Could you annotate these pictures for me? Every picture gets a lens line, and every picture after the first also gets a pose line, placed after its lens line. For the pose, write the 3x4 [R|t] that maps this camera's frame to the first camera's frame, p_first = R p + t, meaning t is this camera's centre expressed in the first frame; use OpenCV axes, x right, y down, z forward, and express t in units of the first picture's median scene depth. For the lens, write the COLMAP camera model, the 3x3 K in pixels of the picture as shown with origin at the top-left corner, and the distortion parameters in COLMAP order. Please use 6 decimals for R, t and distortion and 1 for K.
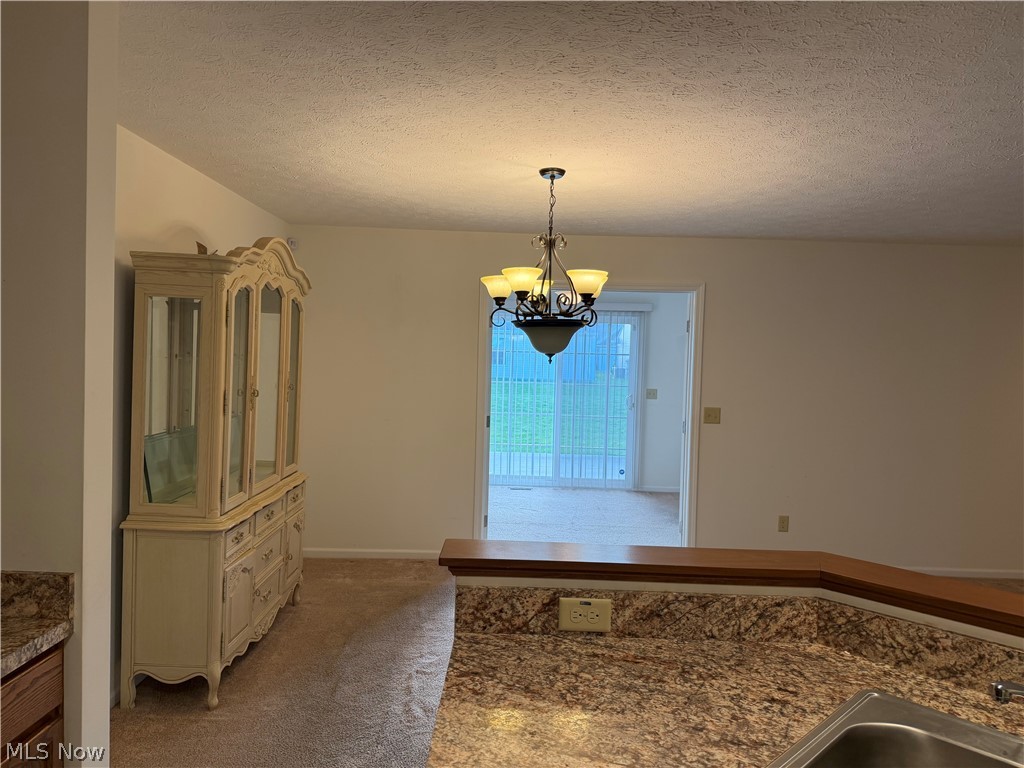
lens RADIAL K [[712.3, 0, 512.0], [0, 712.3, 384.0], [0, 0, 1]] dist [0.054256, -0.075652]
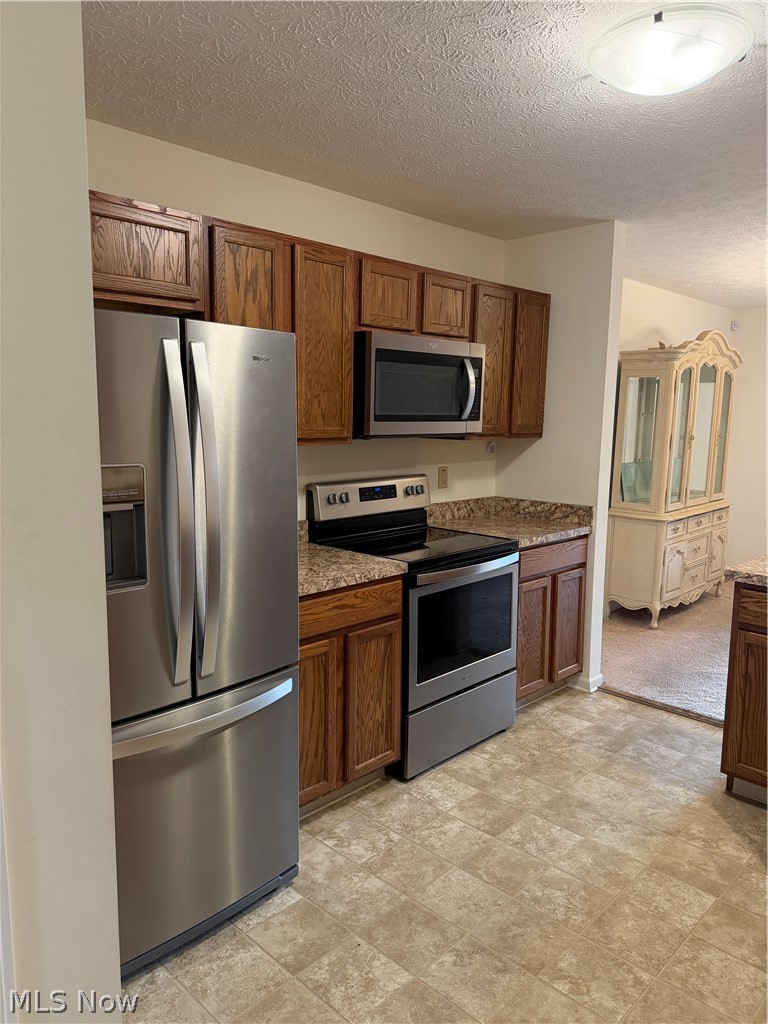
lens RADIAL K [[712.3, 0, 377.7], [0, 712.3, 511.9], [0, 0, 1]] dist [0.054256, -0.075652]
pose [[0.704824, 0.074079, -0.705504, 0.262582], [-0.018667, 0.996125, 0.085946, 0.052690], [0.709136, -0.047408, 0.703476, -0.559777]]
